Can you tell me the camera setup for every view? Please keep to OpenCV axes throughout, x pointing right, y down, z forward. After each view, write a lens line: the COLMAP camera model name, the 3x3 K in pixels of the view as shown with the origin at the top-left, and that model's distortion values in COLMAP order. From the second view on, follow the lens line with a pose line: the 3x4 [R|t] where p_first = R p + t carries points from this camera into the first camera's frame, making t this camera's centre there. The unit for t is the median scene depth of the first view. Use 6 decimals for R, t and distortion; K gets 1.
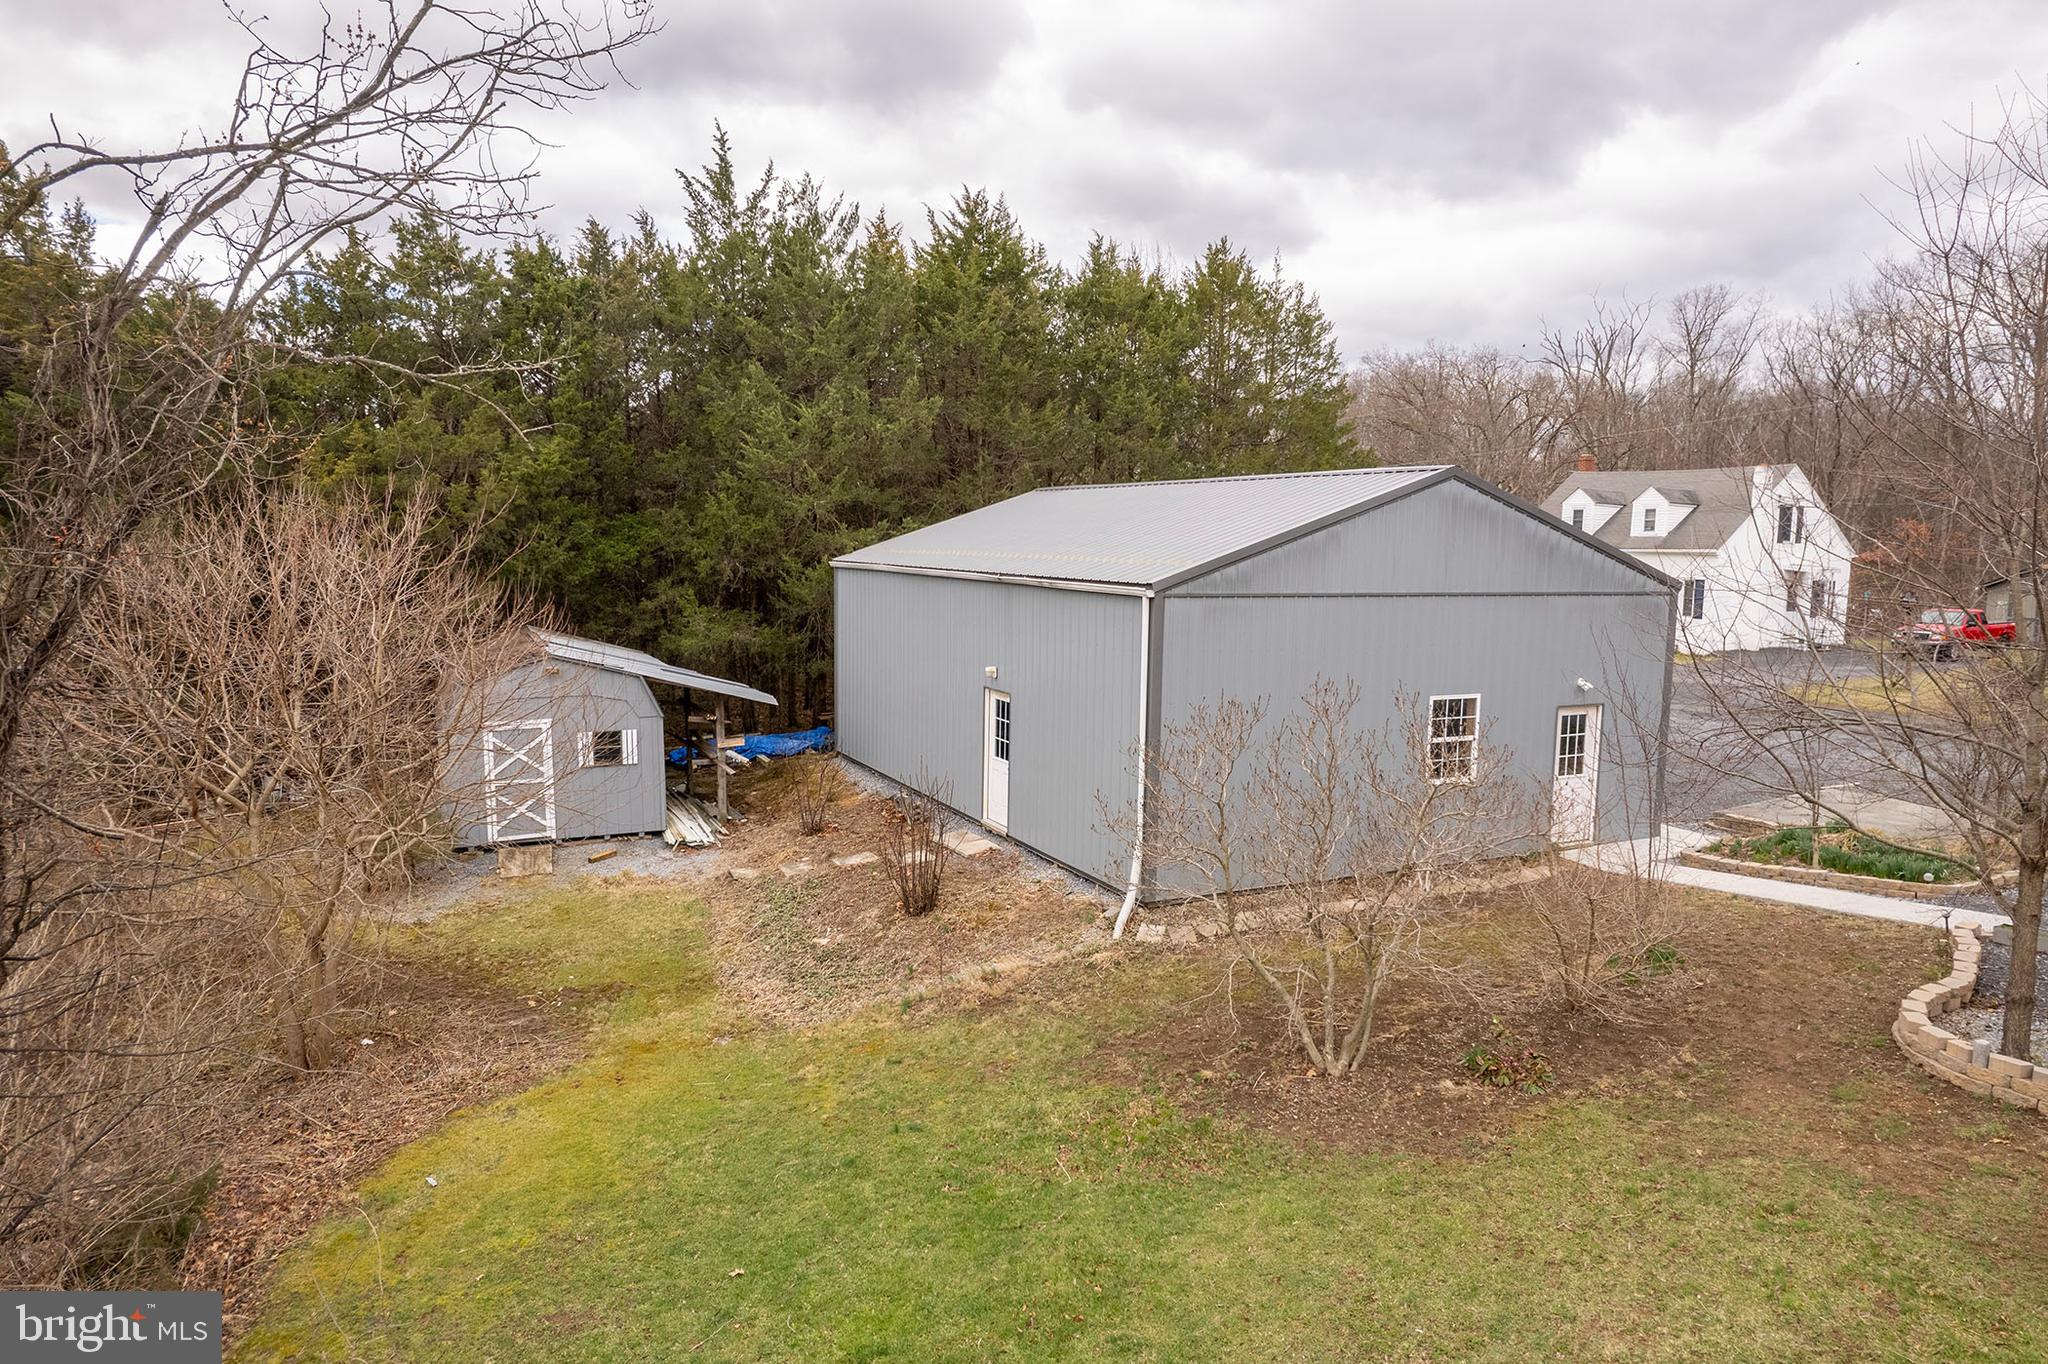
lens RADIAL K [[1318.2, 0, 1004.7], [0, 1318.2, 686.8], [0, 0, 1]] dist [-0.066678, 0.058953]
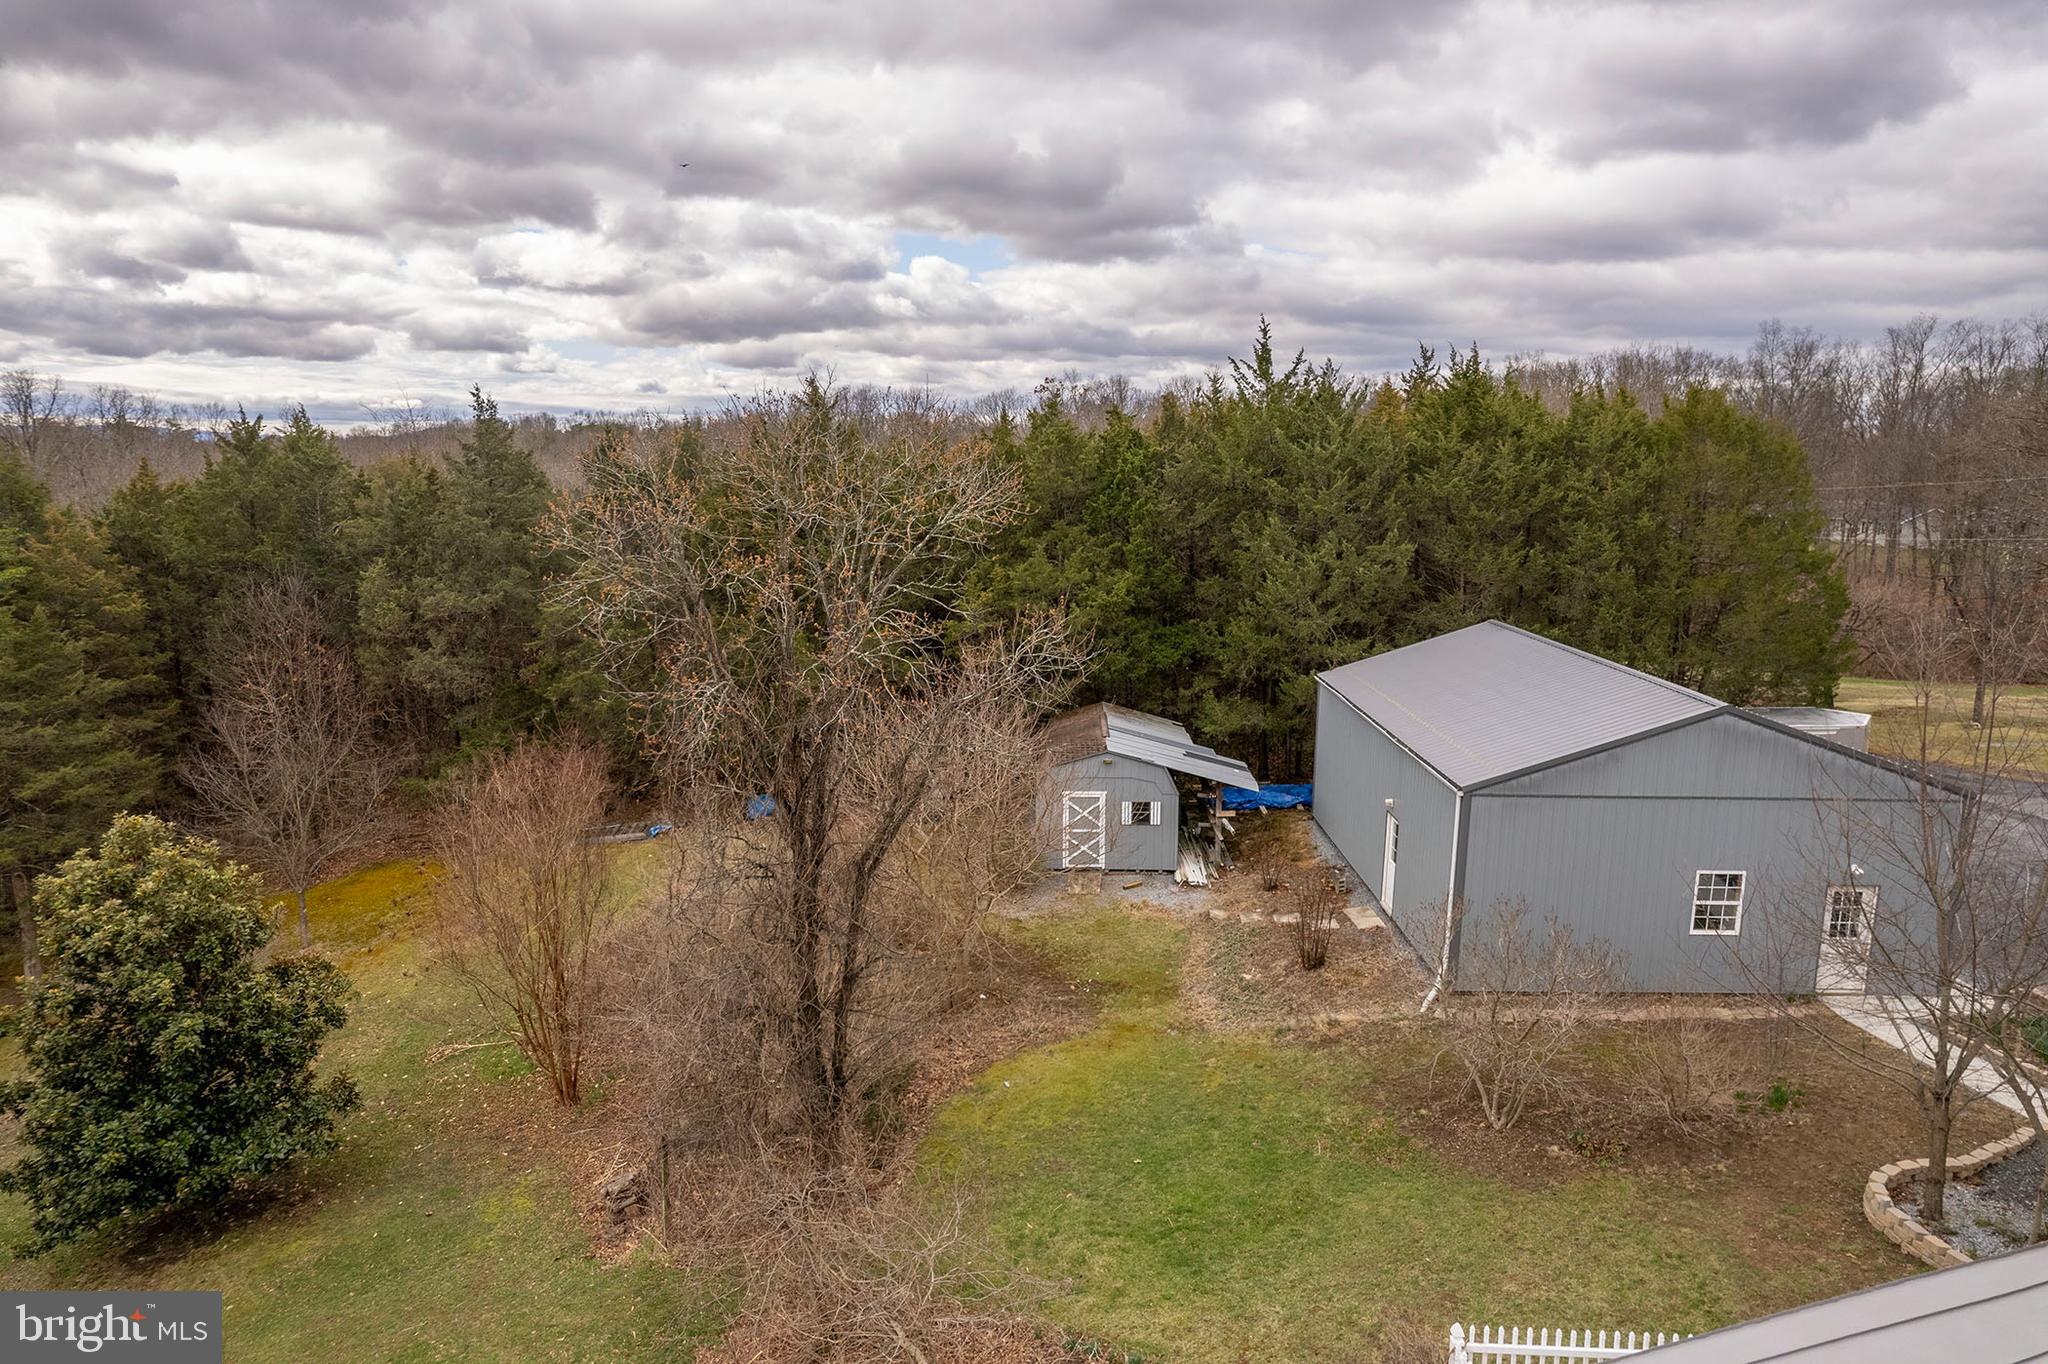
lens RADIAL K [[1311.1, 0, 1011.6], [0, 1311.1, 684.7], [0, 0, 1]] dist [-0.072244, 0.059559]
pose [[0.897806, 0.072839, -0.434325, 0.230975], [-0.050349, 0.996738, 0.063081, -0.212305], [0.437503, -0.034766, 0.898545, -0.457957]]
